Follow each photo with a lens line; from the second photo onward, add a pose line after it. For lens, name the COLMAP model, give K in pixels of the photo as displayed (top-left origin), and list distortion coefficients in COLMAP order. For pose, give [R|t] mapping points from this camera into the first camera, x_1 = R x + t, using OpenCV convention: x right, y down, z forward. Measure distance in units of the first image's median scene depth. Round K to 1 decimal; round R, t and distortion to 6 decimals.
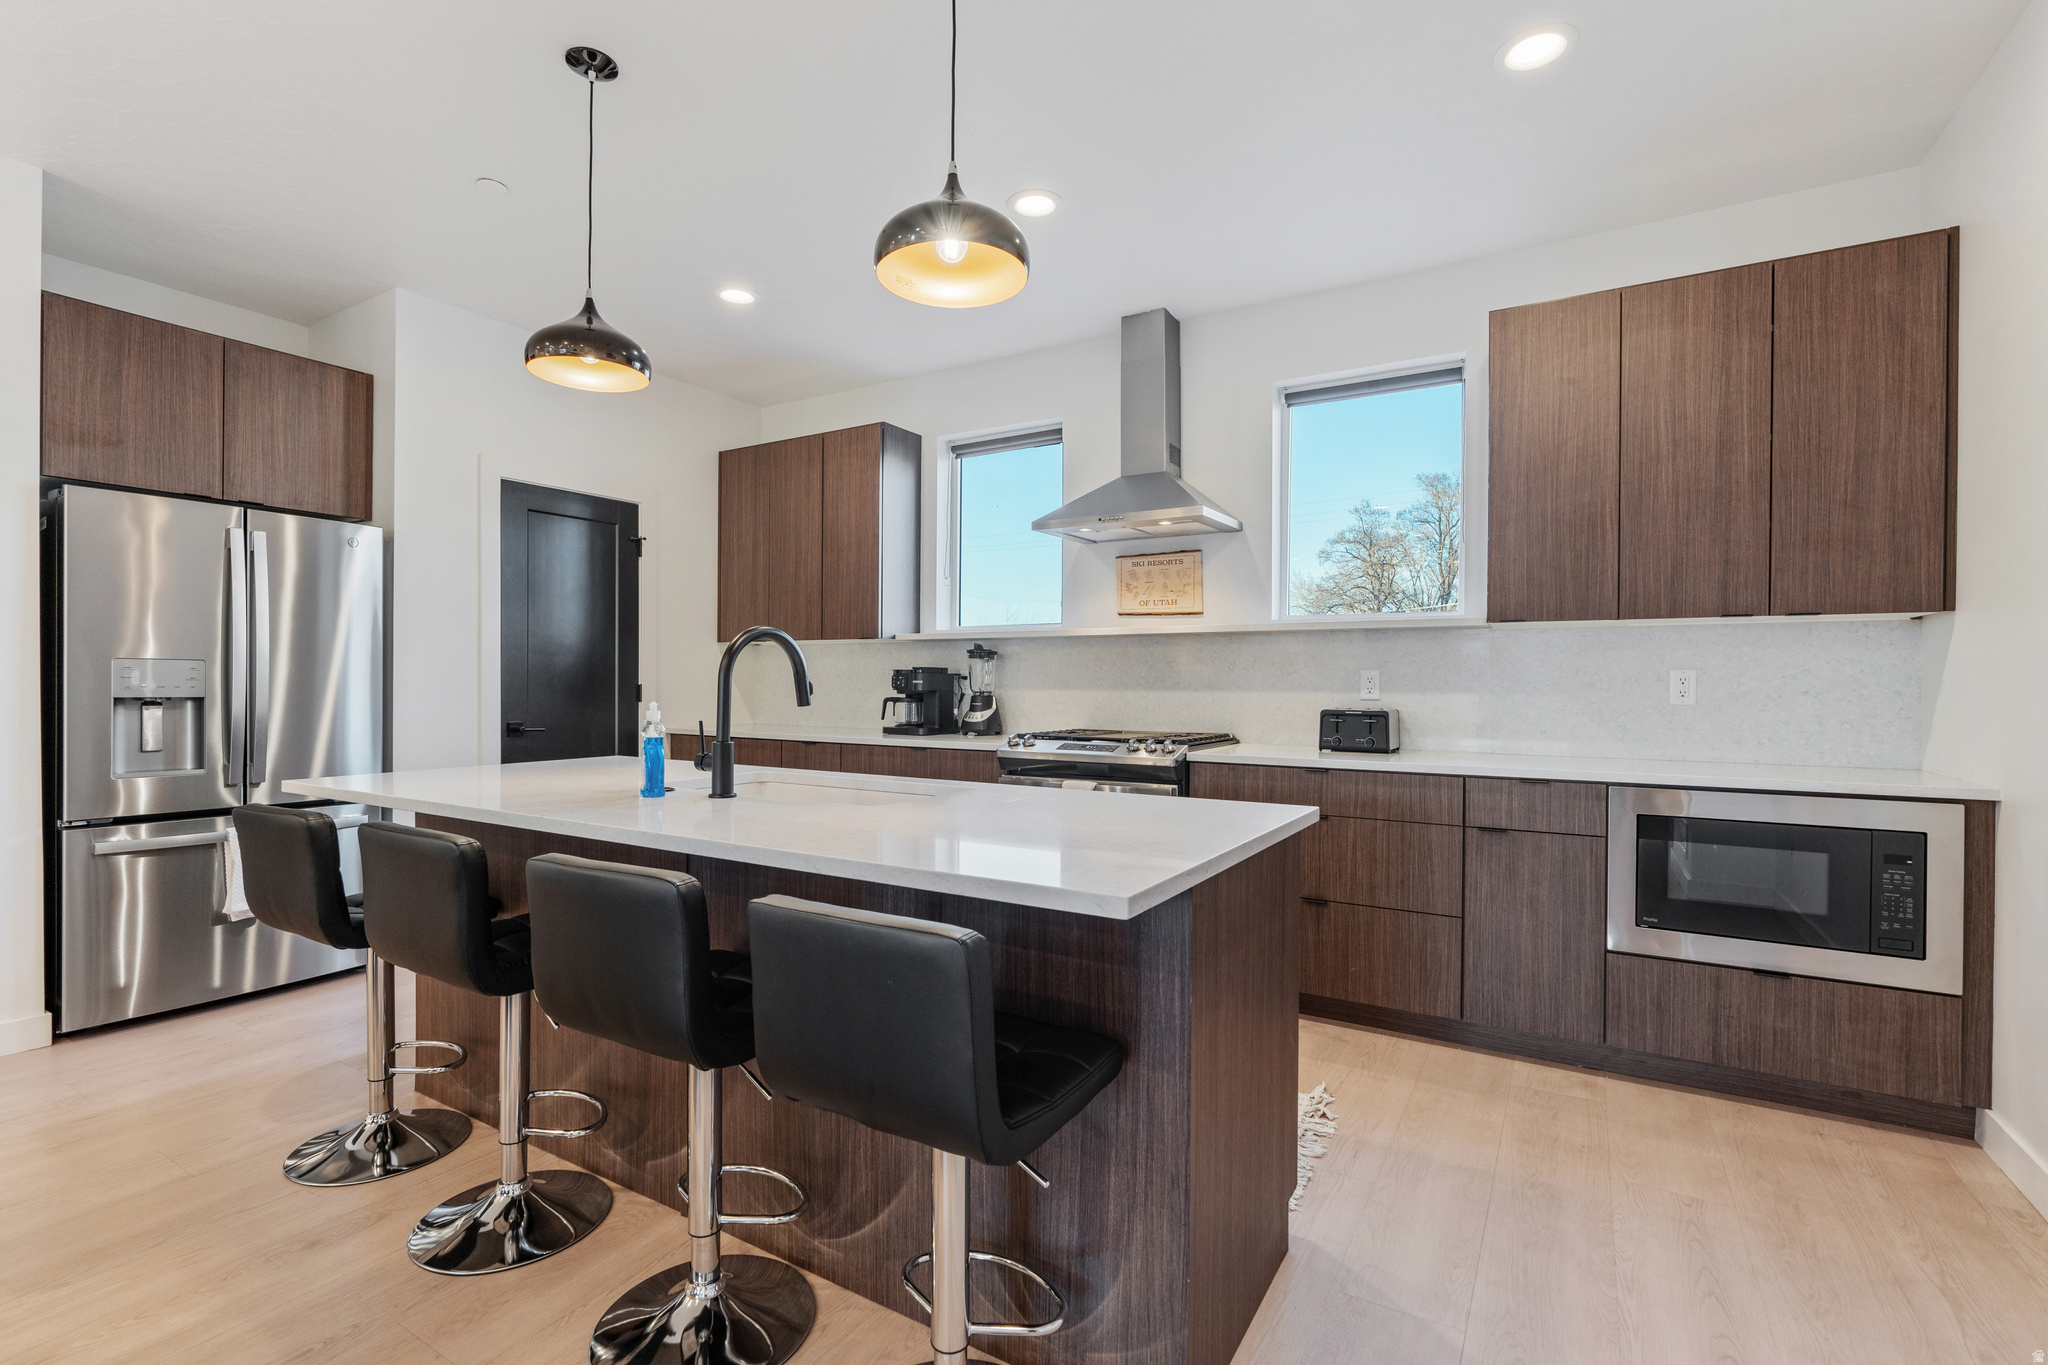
lens RADIAL K [[925.7, 0, 1023.1], [0, 925.7, 688.3], [0, 0, 1]] dist [-0.011330, 0.003302]
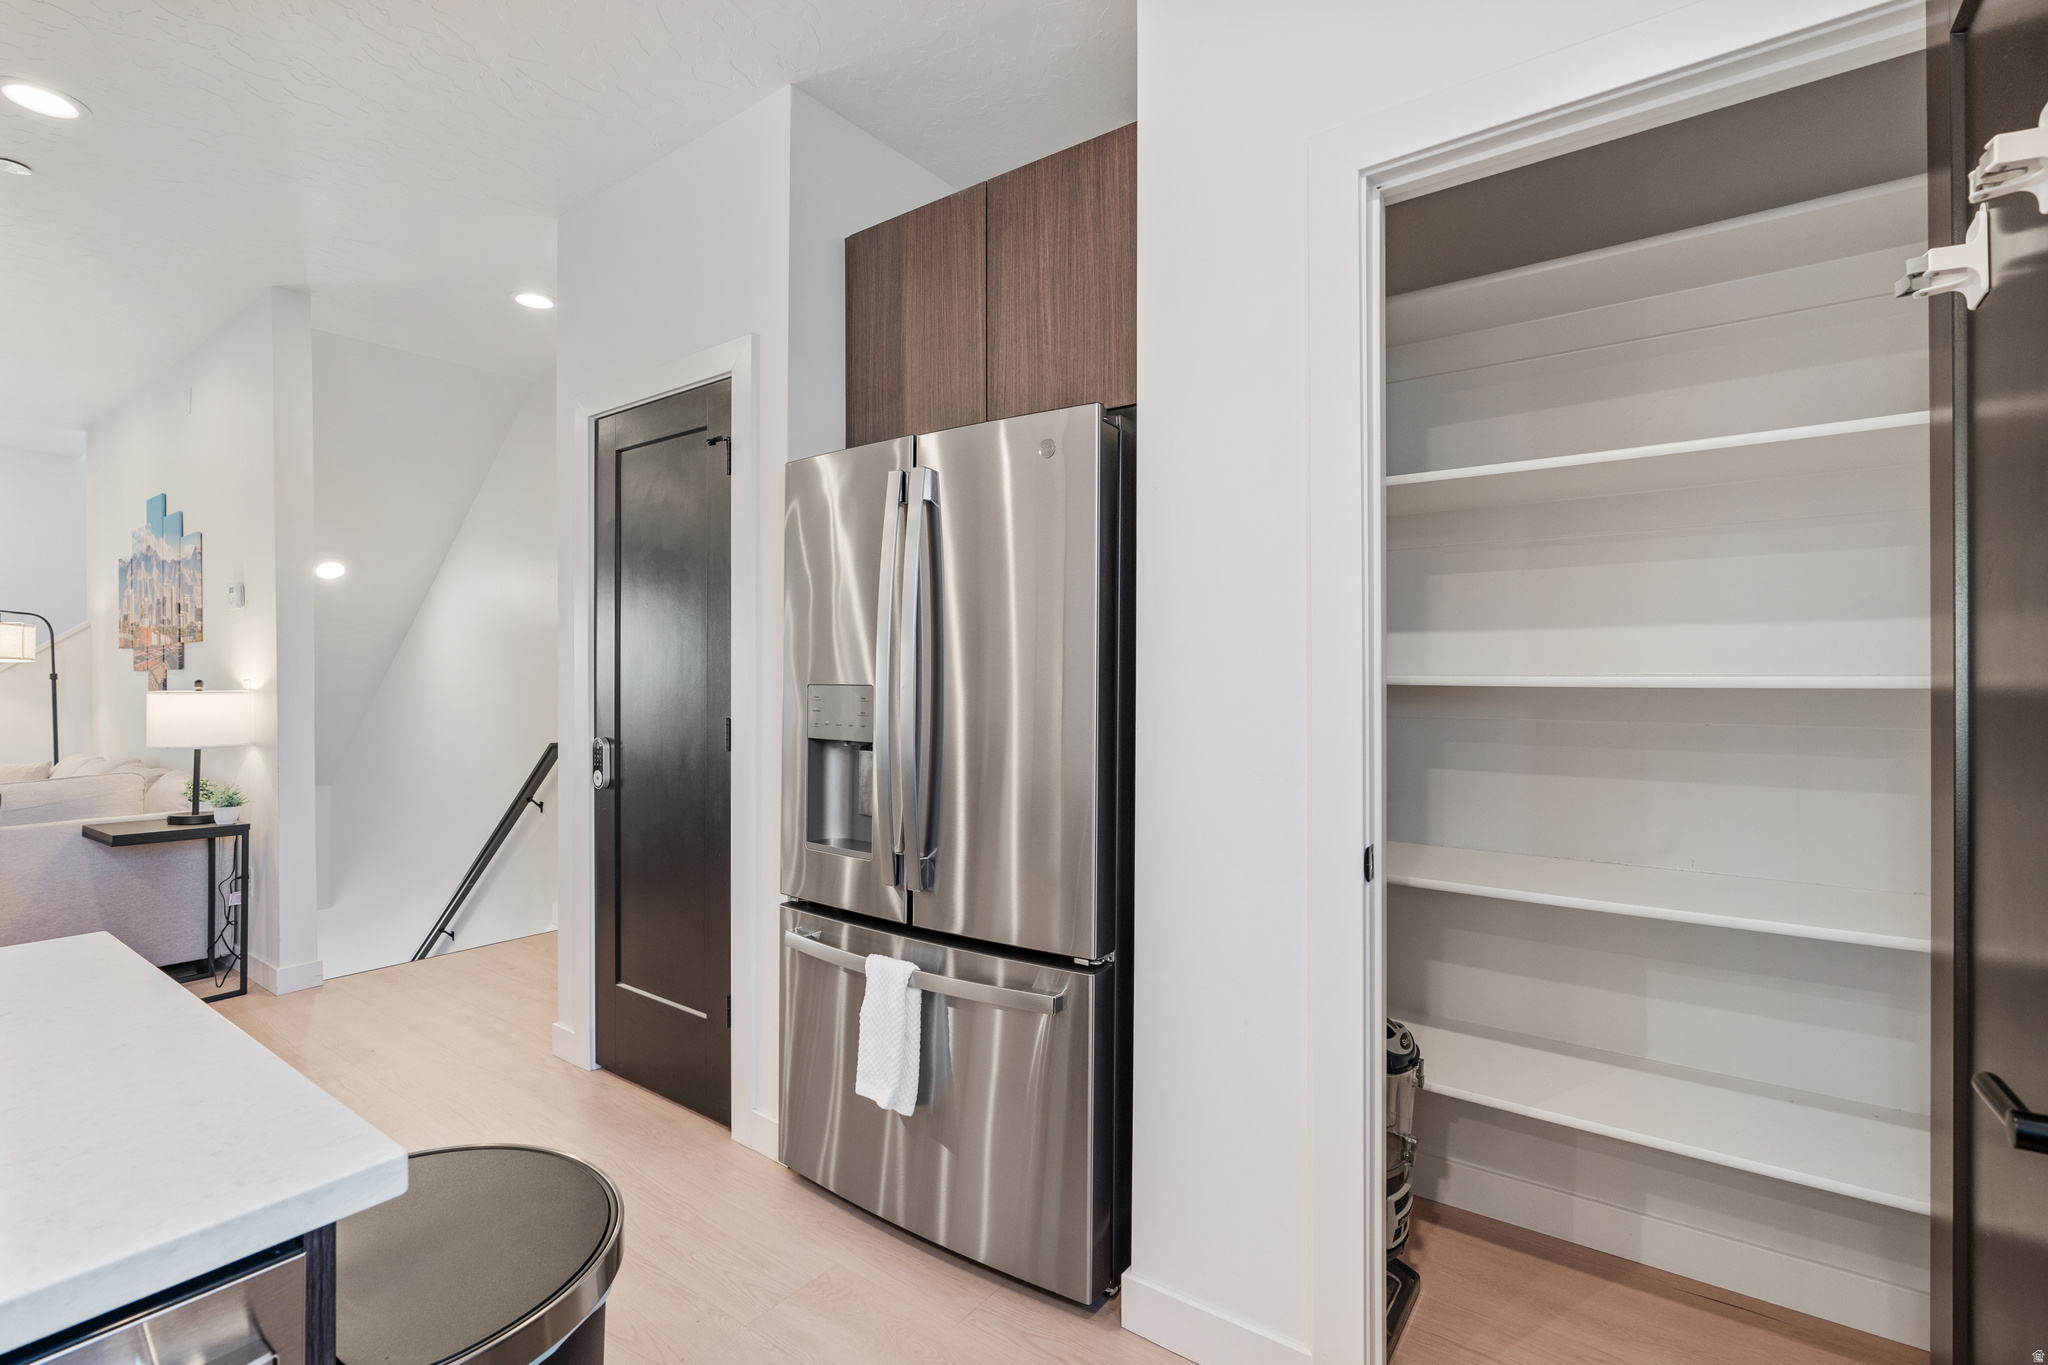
lens RADIAL K [[925.7, 0, 1010.4], [0, 925.7, 681.7], [0, 0, 1]] dist [-0.011330, 0.003302]
pose [[-0.088290, -0.001066, -0.996094, -0.226214], [-0.005912, 0.999982, -0.000546, -0.029467], [0.996077, 0.005841, -0.088295, 1.080155]]
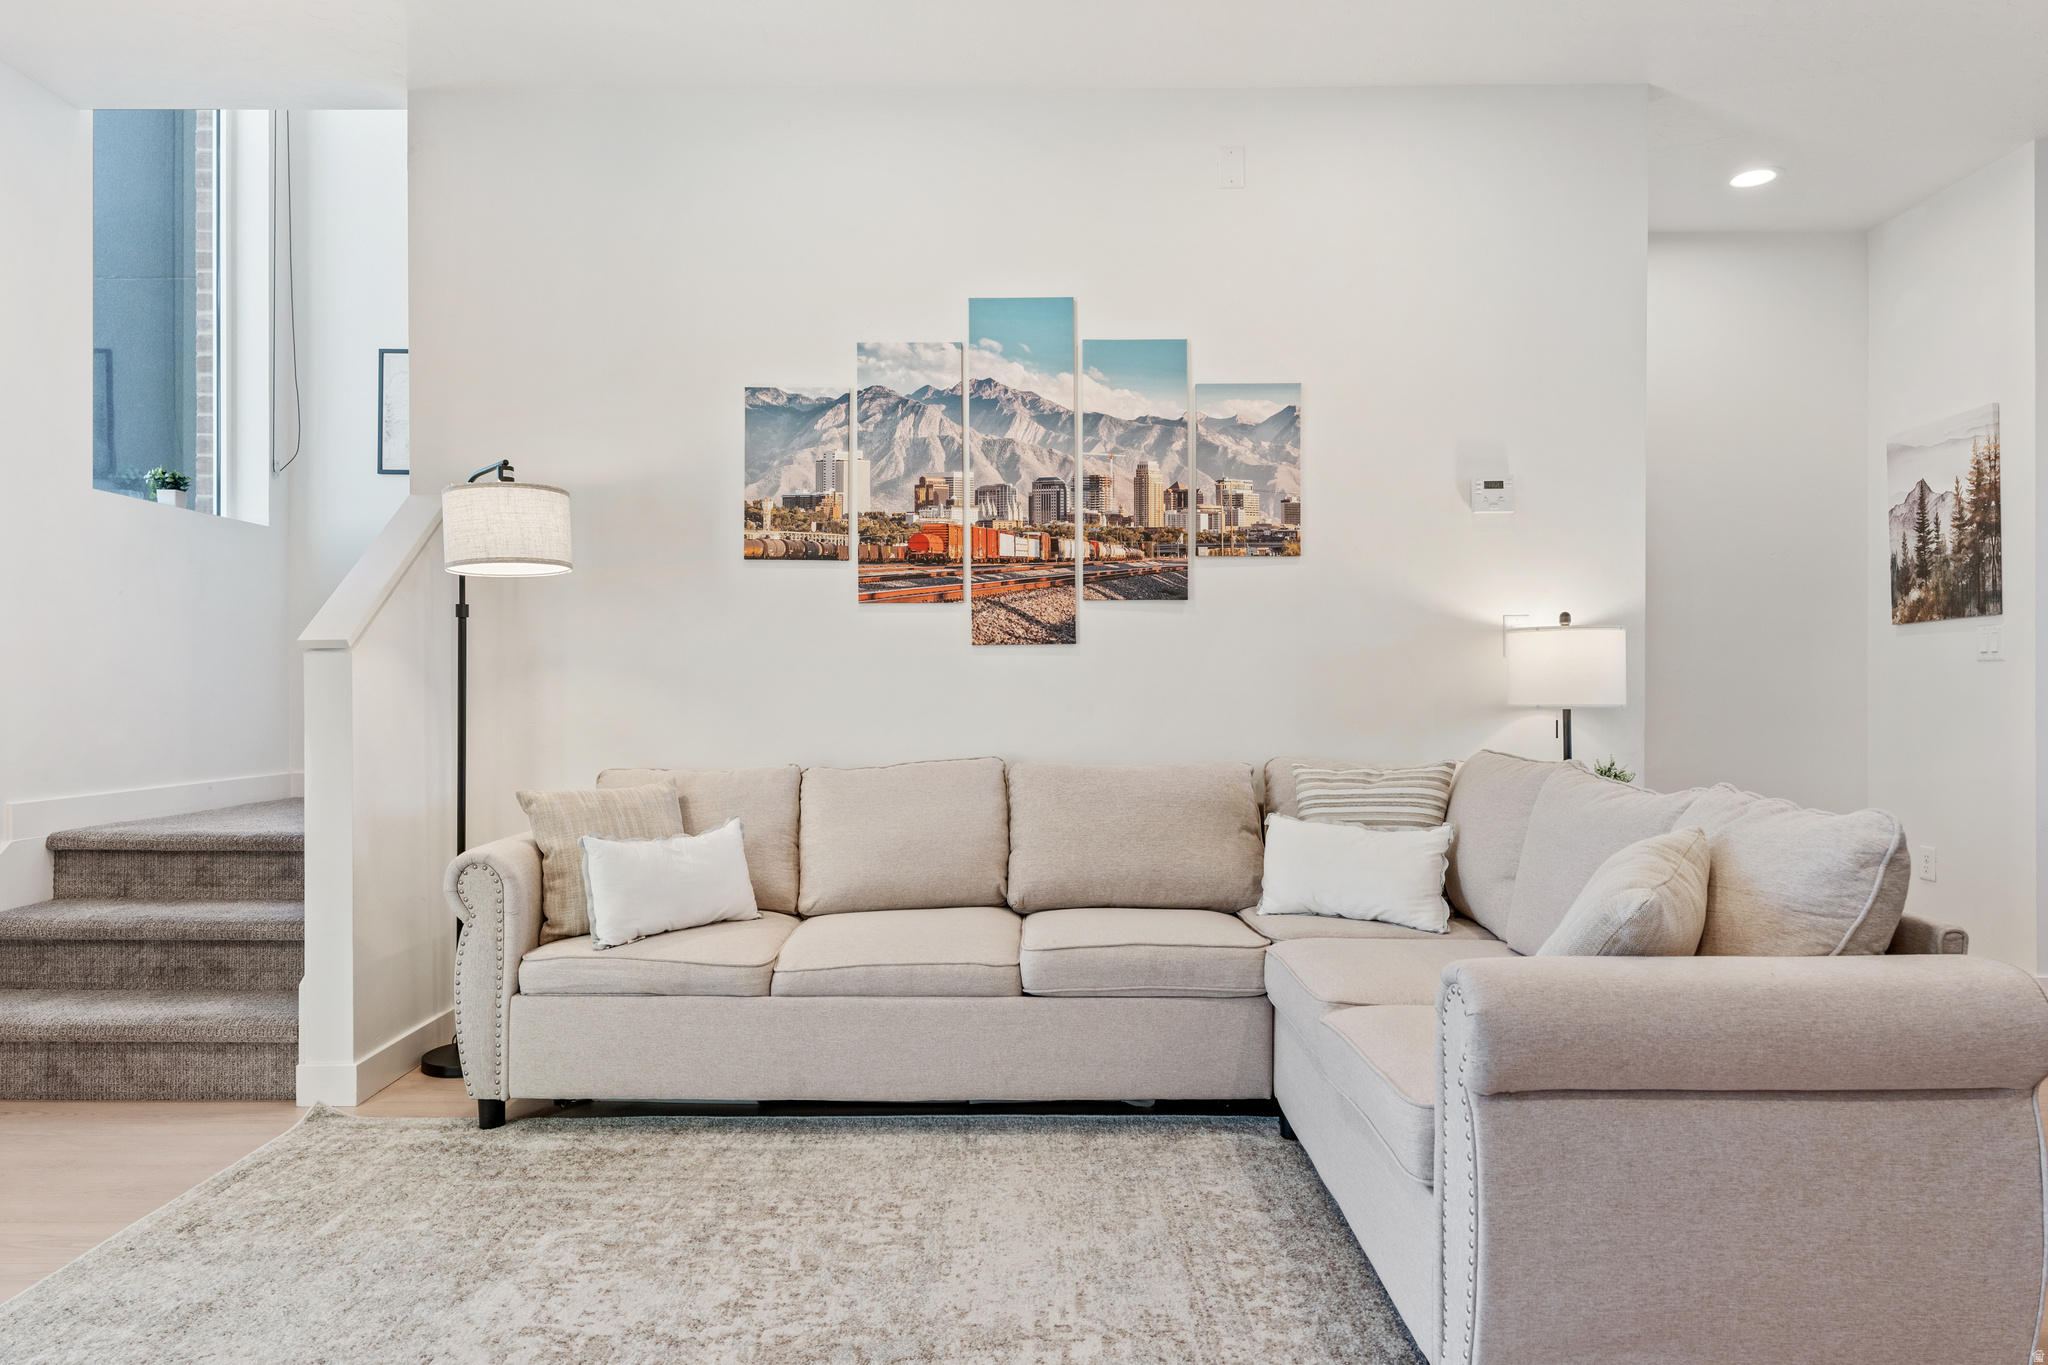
lens RADIAL K [[1243.6, 0, 1014.3], [0, 1243.6, 694.3], [0, 0, 1]] dist [-0.004265, 0.000061]
pose [[0.510310, -0.002578, -0.859987, -0.575774], [0.001175, 0.999997, -0.002300, 0.042088], [0.859990, 0.000163, 0.510311, -0.865925]]
